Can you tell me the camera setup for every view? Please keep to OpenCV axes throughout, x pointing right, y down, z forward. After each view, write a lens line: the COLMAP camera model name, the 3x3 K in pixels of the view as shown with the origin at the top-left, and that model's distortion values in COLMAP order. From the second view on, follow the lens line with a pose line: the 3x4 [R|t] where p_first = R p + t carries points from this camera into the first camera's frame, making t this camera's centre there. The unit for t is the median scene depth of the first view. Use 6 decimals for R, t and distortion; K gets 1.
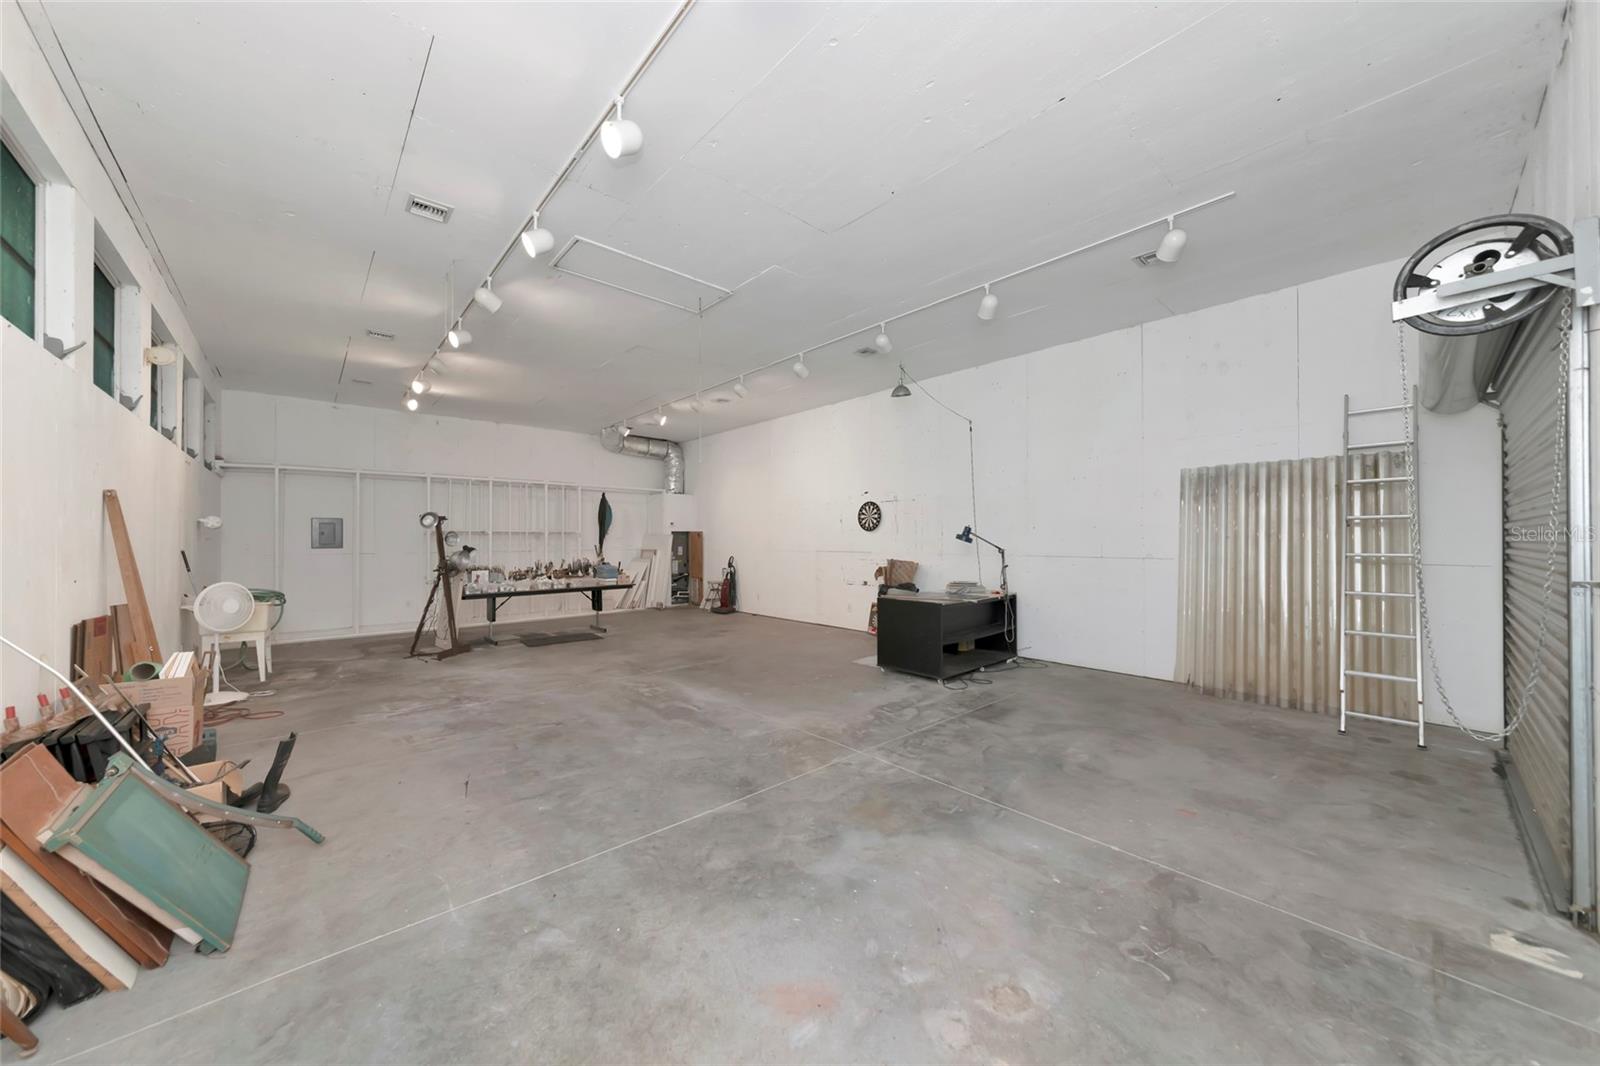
lens RADIAL K [[559.8, 0, 800.0], [0, 559.8, 533.0], [0, 0, 1]] dist [0.001013, 0.000017]
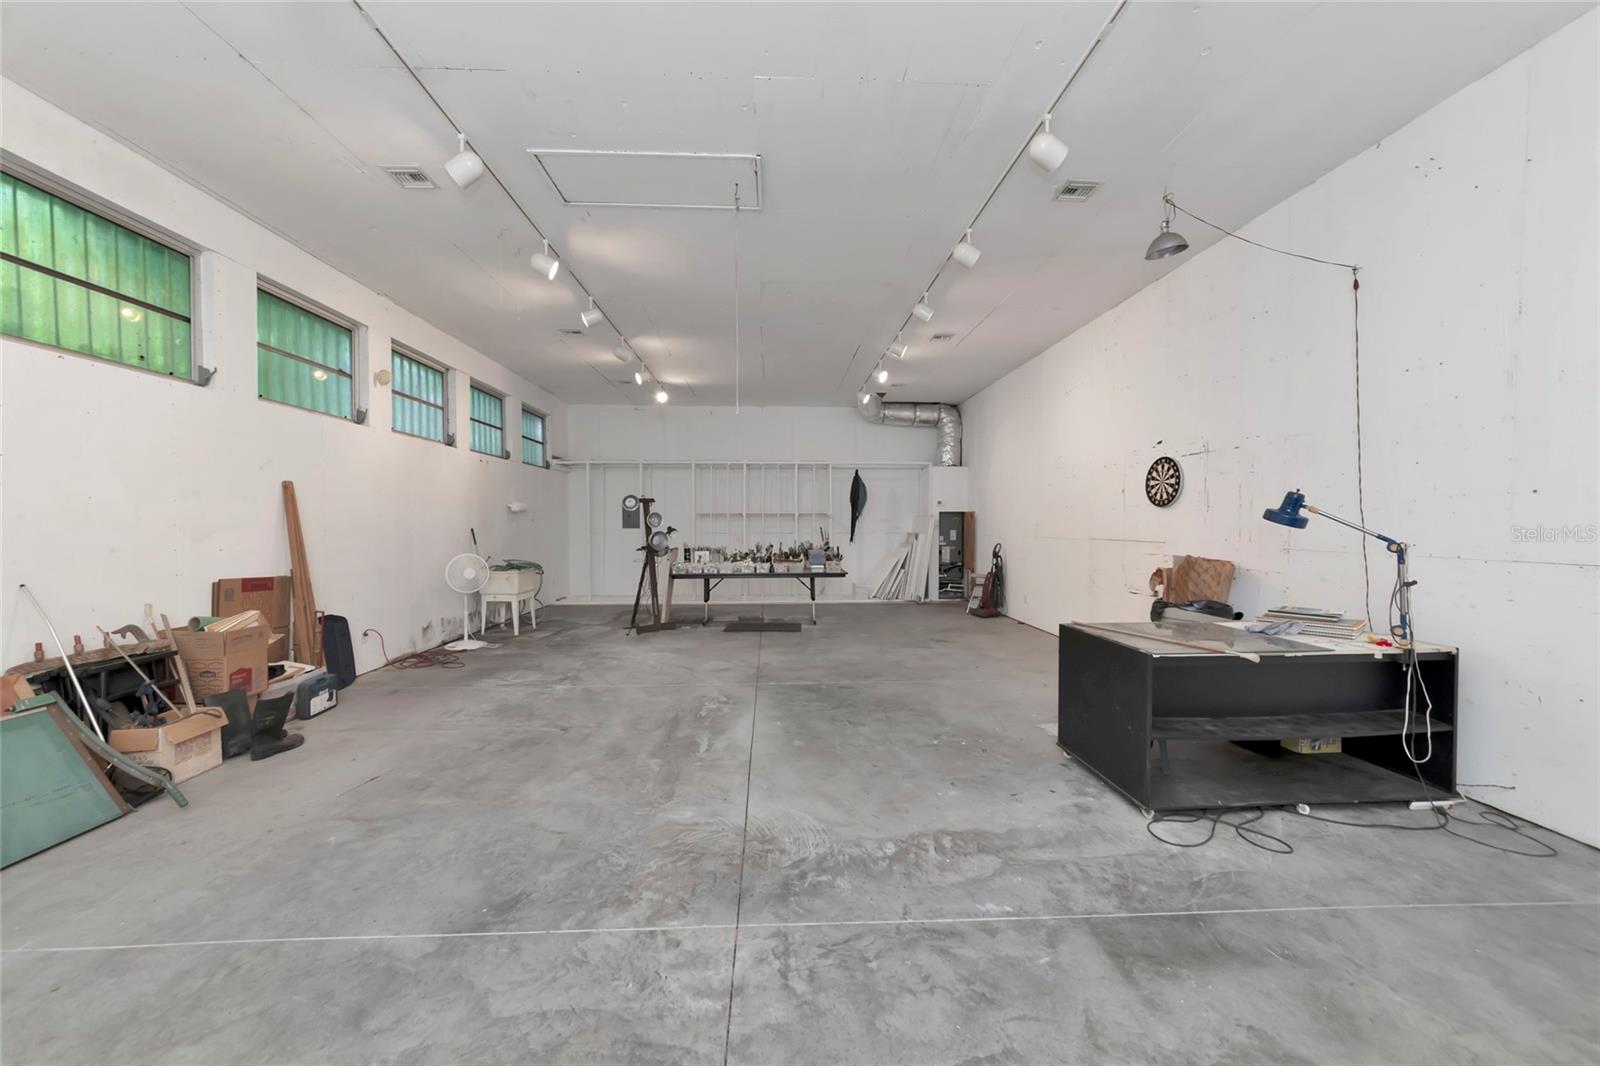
lens RADIAL K [[574.8, 0, 800.0], [0, 574.8, 533.0], [0, 0, 1]] dist [-0.002021, -0.000081]
pose [[0.769953, 0.013730, -0.637953, 0.287640], [0.005571, 0.999586, 0.028236, 0.006471], [0.638076, -0.025294, 0.769557, 0.372869]]
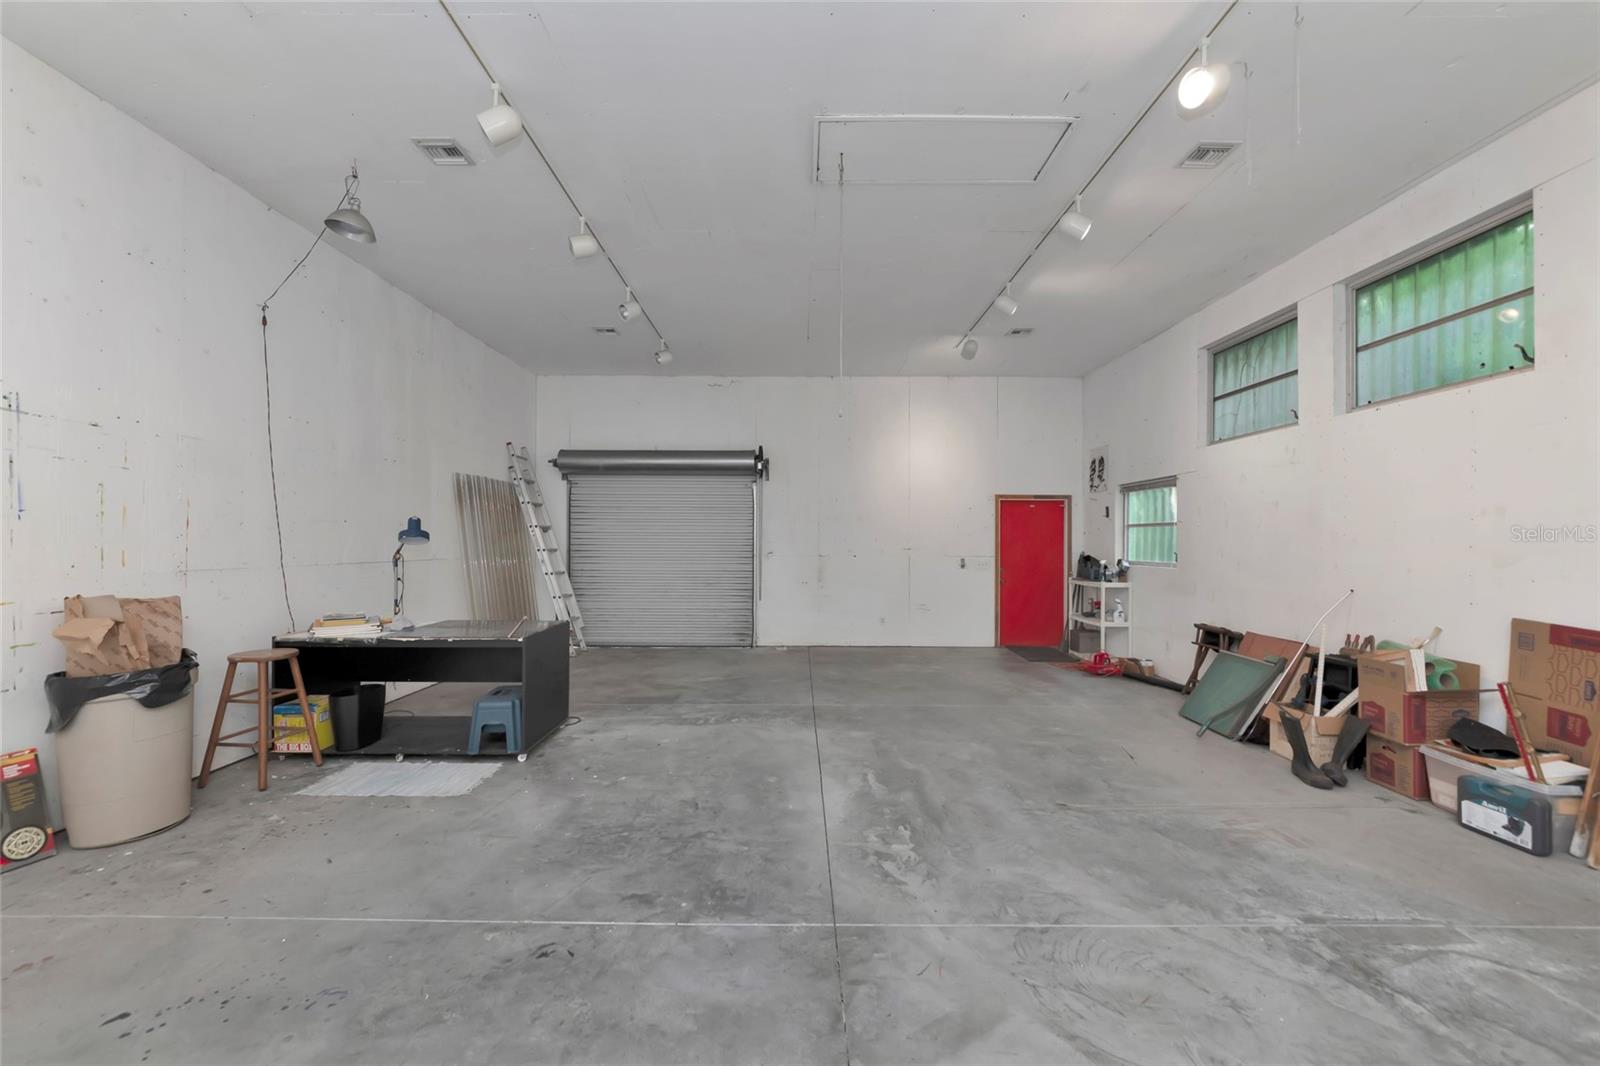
lens RADIAL K [[596.9, 0, 800.0], [0, 596.9, 533.0], [0, 0, 1]] dist [-0.000487, -0.000096]
pose [[-0.739282, 0.008238, 0.673346, -0.468263], [-0.009901, 0.999684, -0.023101, 0.016798], [-0.673323, -0.023746, -0.738967, 1.201402]]
